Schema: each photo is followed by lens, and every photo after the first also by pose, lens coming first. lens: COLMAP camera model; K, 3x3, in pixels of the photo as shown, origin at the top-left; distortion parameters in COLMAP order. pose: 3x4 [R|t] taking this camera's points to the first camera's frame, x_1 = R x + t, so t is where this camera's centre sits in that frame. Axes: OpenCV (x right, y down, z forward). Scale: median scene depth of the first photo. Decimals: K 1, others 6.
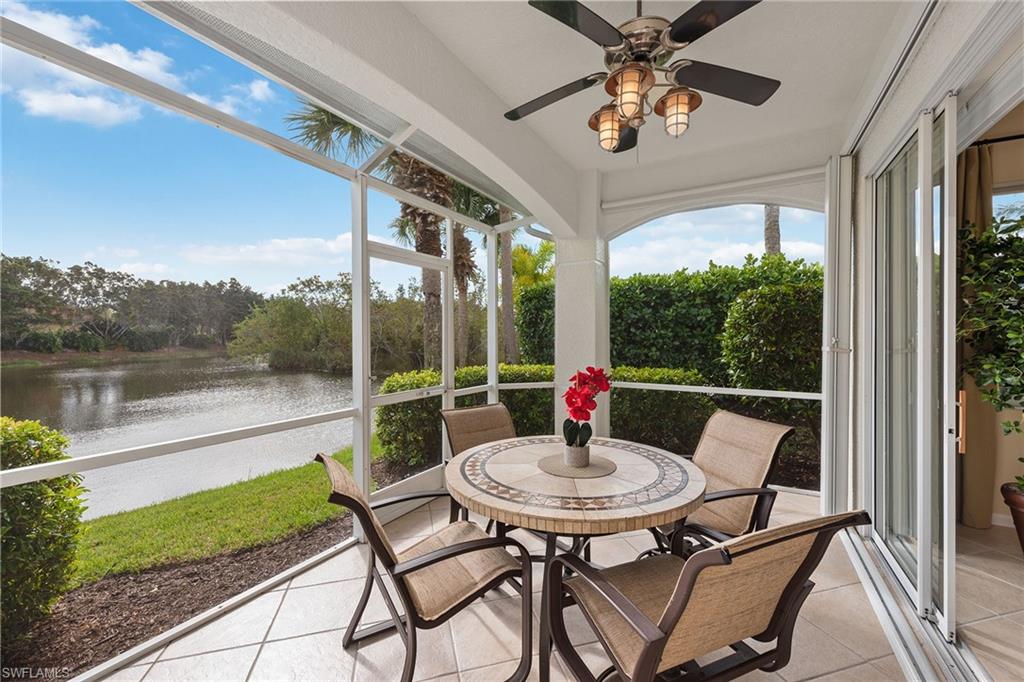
lens RADIAL K [[413.5, 0, 515.6], [0, 413.5, 338.7], [0, 0, 1]] dist [0.011263, -0.000054]
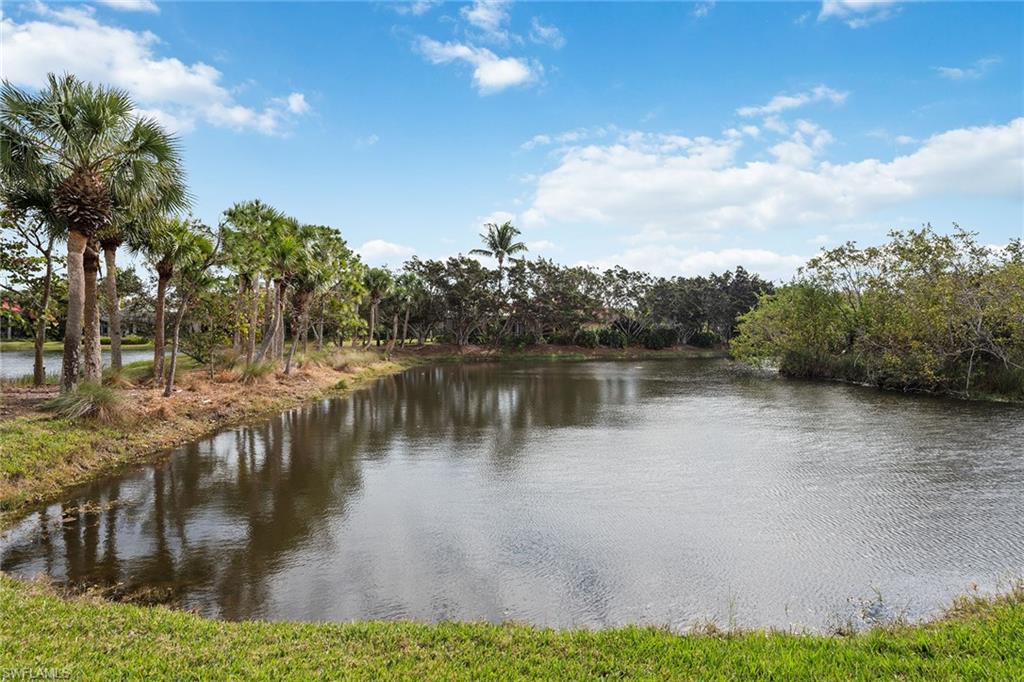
lens RADIAL K [[493.4, 0, 496.8], [0, 493.4, 345.1], [0, 0, 1]] dist [-0.002285, -0.000640]
pose [[0.491118, 0.013225, -0.870993, -0.064228], [-0.002830, 0.999904, 0.013586, 0.006943], [0.871089, -0.004208, 0.491108, 0.107779]]
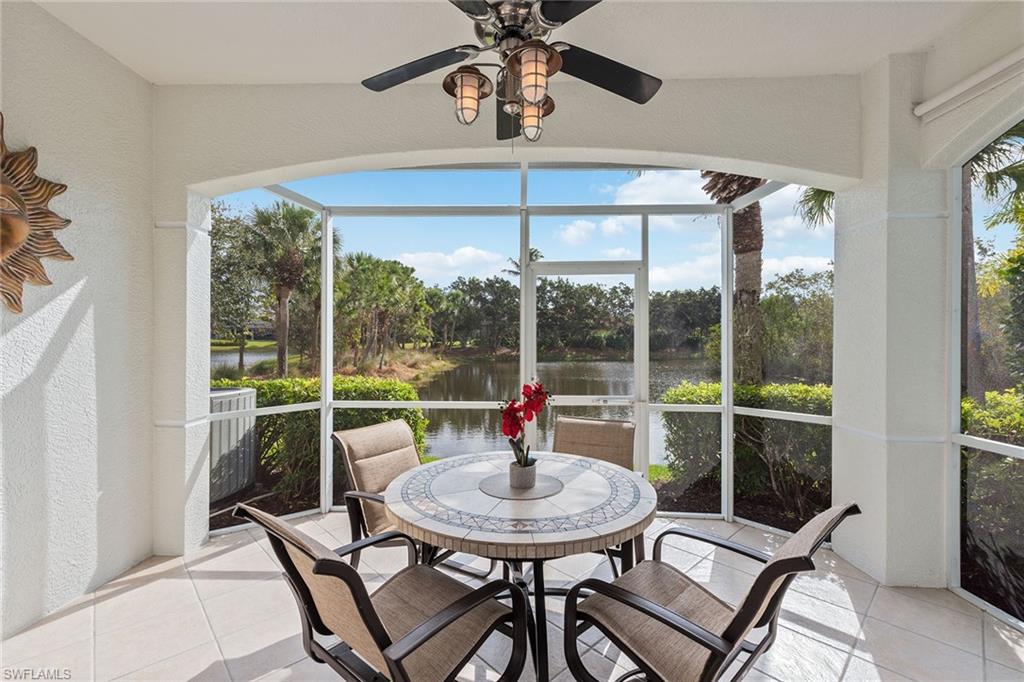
lens RADIAL K [[443.3, 0, 512.0], [0, 443.3, 341.0], [0, 0, 1]] dist [0.012921, -0.000092]
pose [[0.473411, 0.005425, -0.880825, 0.059592], [-0.004375, 0.999983, 0.003808, -0.001576], [0.880831, 0.002051, 0.473427, 0.029252]]
